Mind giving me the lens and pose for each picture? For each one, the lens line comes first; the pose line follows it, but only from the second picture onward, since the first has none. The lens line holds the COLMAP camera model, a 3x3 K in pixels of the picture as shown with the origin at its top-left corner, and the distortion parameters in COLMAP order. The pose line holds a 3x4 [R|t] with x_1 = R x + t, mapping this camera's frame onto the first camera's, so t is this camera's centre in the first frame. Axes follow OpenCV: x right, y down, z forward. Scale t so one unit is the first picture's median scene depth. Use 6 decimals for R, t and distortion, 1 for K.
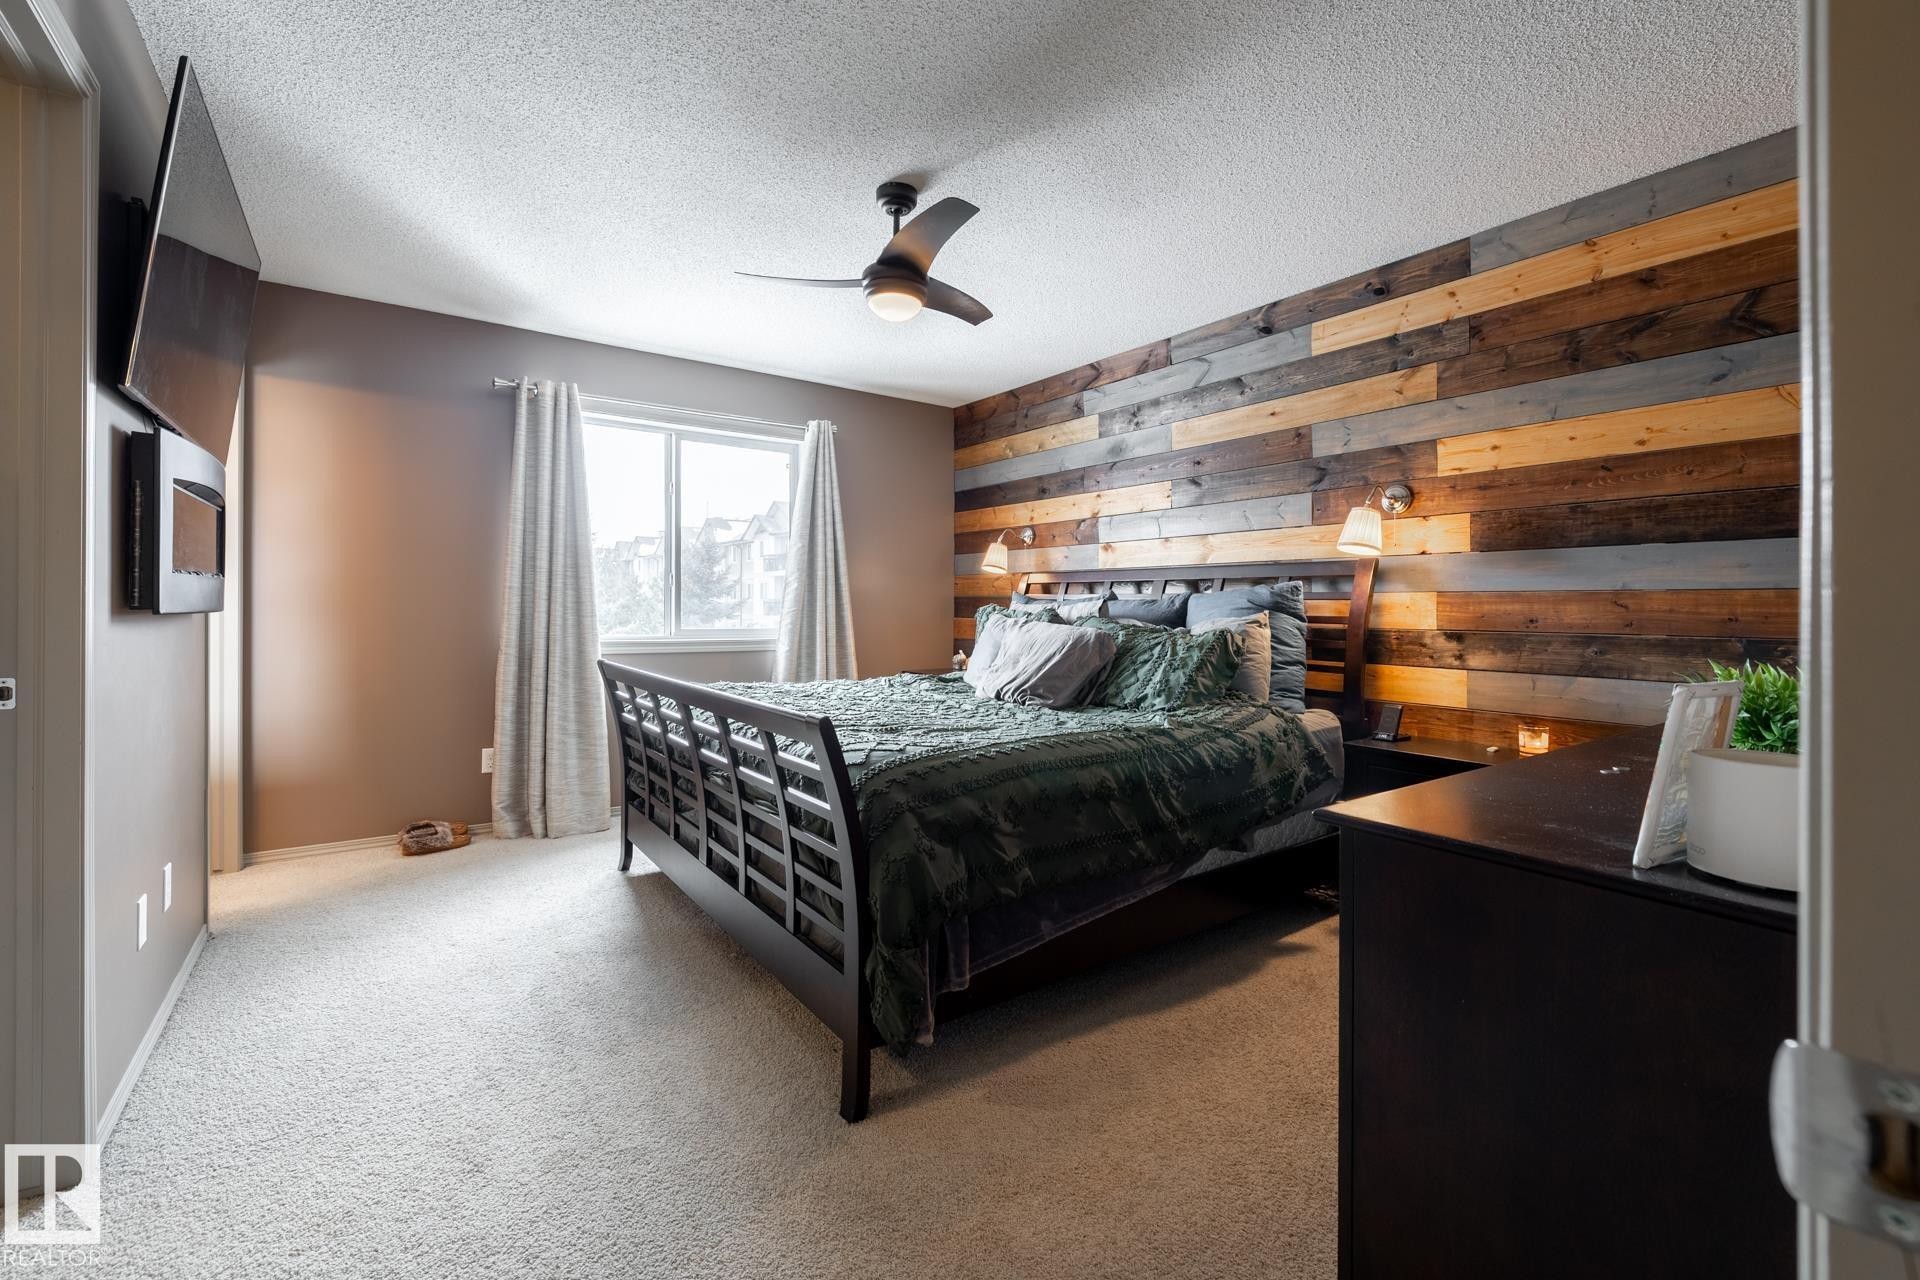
lens RADIAL K [[802.0, 0, 954.3], [0, 802.0, 610.6], [0, 0, 1]] dist [-0.002524, 0.000305]
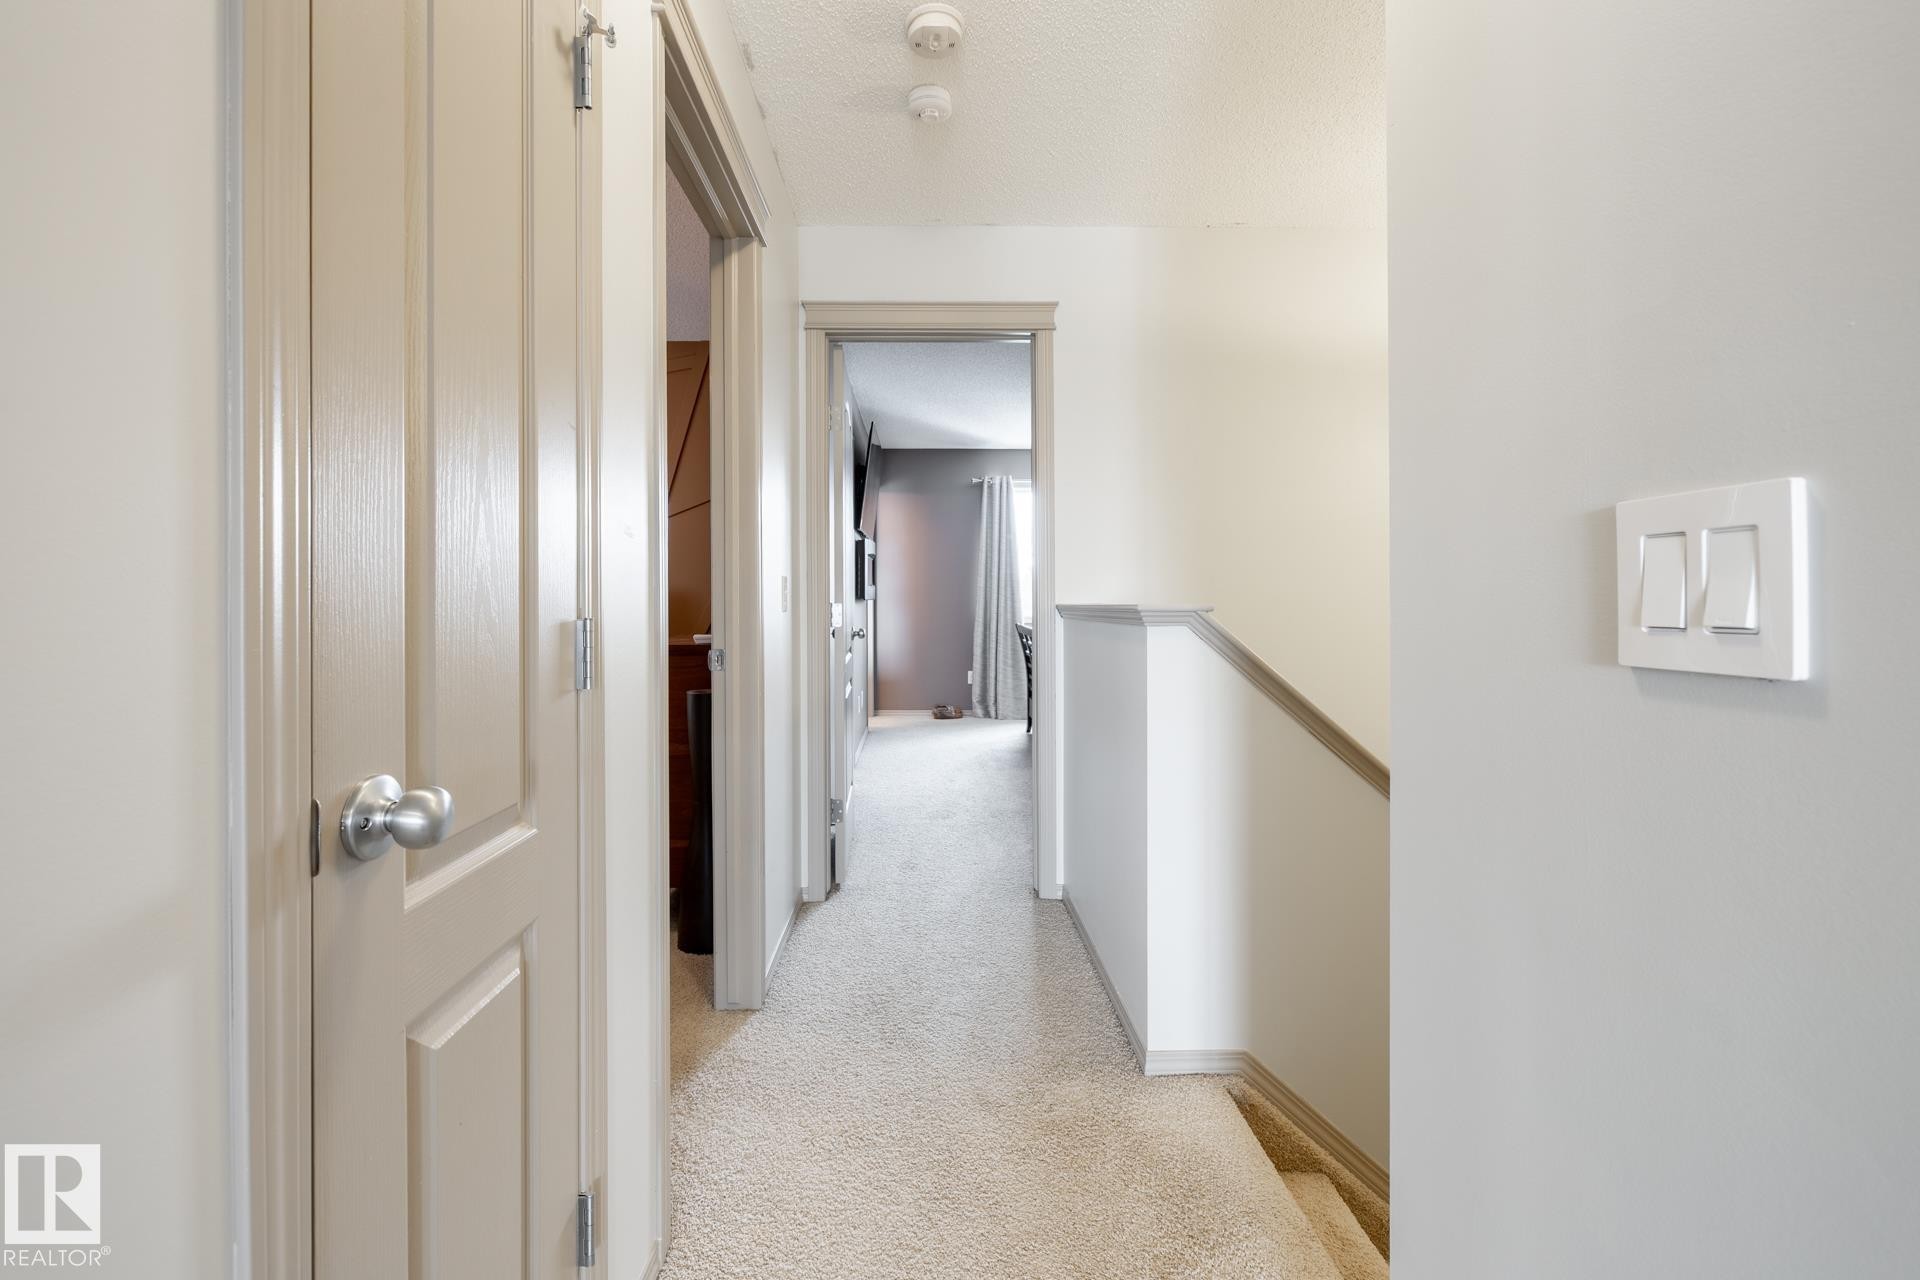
lens RADIAL K [[802.0, 0, 915.1], [0, 802.0, 596.6], [0, 0, 1]] dist [-0.002524, 0.000305]
pose [[0.805972, -0.009409, -0.591878, 0.454225], [0.005025, 0.999946, -0.009054, 0.010829], [0.591932, 0.004323, 0.805977, -0.634263]]
